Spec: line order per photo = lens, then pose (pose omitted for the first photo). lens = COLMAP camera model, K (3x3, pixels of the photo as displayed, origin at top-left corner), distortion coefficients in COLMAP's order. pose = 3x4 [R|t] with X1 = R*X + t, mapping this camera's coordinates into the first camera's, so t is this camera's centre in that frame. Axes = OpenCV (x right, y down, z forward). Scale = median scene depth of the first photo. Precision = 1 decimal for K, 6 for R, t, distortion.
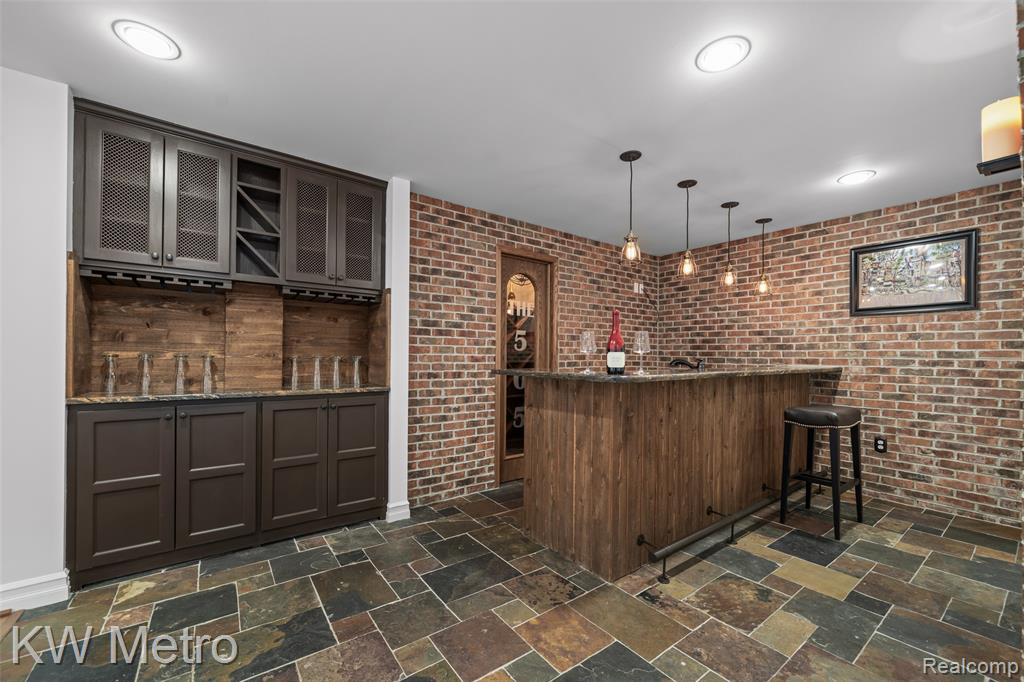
lens RADIAL K [[415.3, 0, 517.3], [0, 415.3, 357.3], [0, 0, 1]] dist [0.001531, 0.000135]
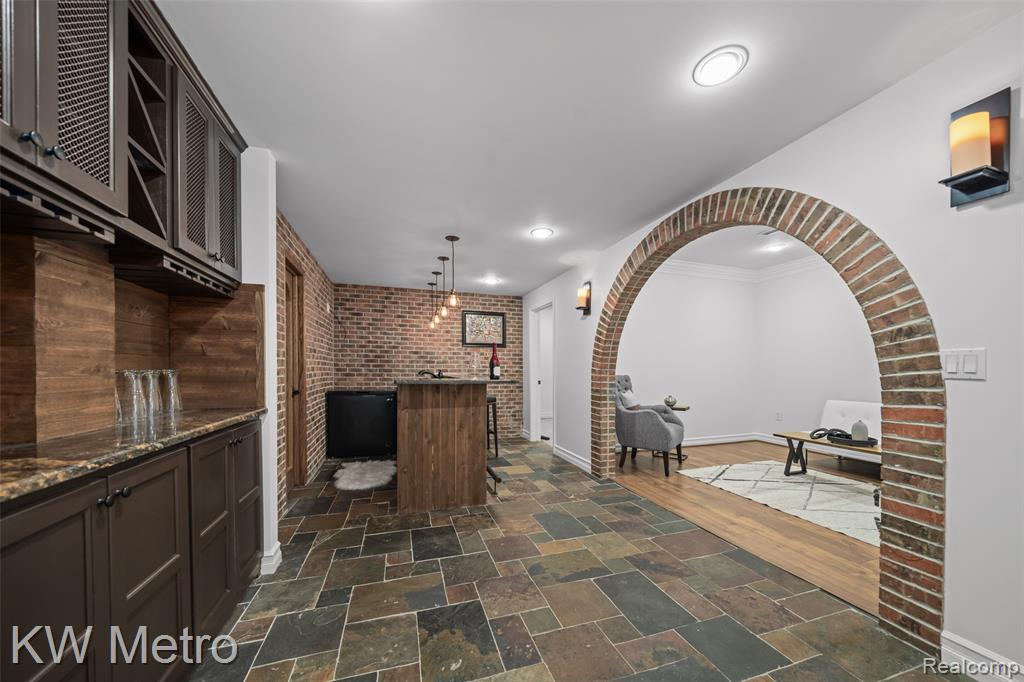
lens RADIAL K [[356.1, 0, 523.5], [0, 356.1, 368.6], [0, 0, 1]] dist [-0.000526, 0.000005]
pose [[0.304926, -0.004674, 0.952365, -0.687233], [-0.000072, 0.999988, 0.004930, -0.006882], [-0.952376, -0.001572, 0.304922, 0.264977]]
